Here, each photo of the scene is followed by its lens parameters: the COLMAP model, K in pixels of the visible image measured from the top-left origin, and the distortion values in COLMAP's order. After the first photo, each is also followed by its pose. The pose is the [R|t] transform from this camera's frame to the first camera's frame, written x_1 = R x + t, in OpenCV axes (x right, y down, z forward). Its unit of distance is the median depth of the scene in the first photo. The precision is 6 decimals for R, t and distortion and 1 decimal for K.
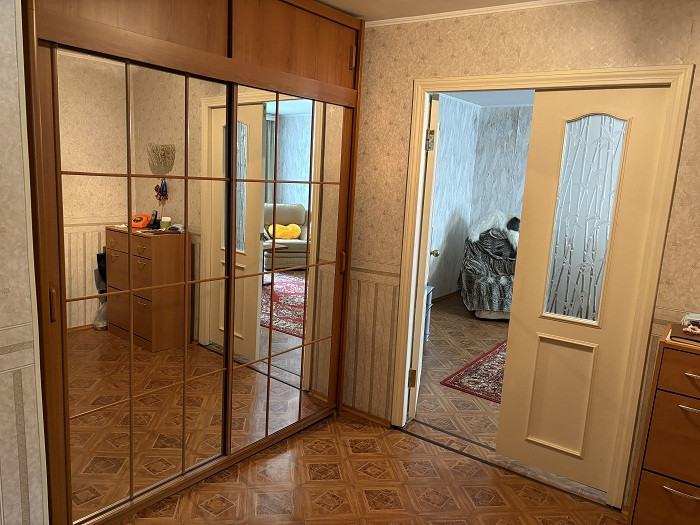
lens RADIAL K [[527.6, 0, 350.4], [0, 527.6, 262.7], [0, 0, 1]] dist [0.054363, -0.060998]
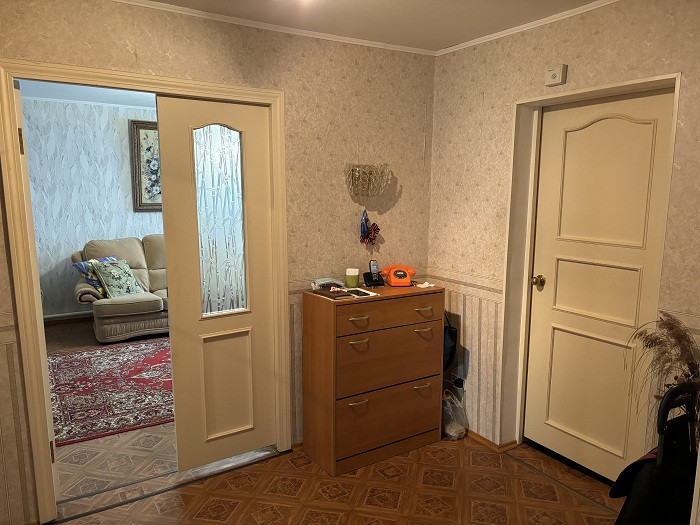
lens RADIAL K [[527.6, 0, 350.7], [0, 527.6, 264.0], [0, 0, 1]] dist [0.054363, -0.060998]
pose [[0.368065, -0.190795, 0.910014, -0.448821], [0.176327, 0.975283, 0.133162, -0.088370], [-0.912928, 0.111448, 0.392609, 0.326150]]
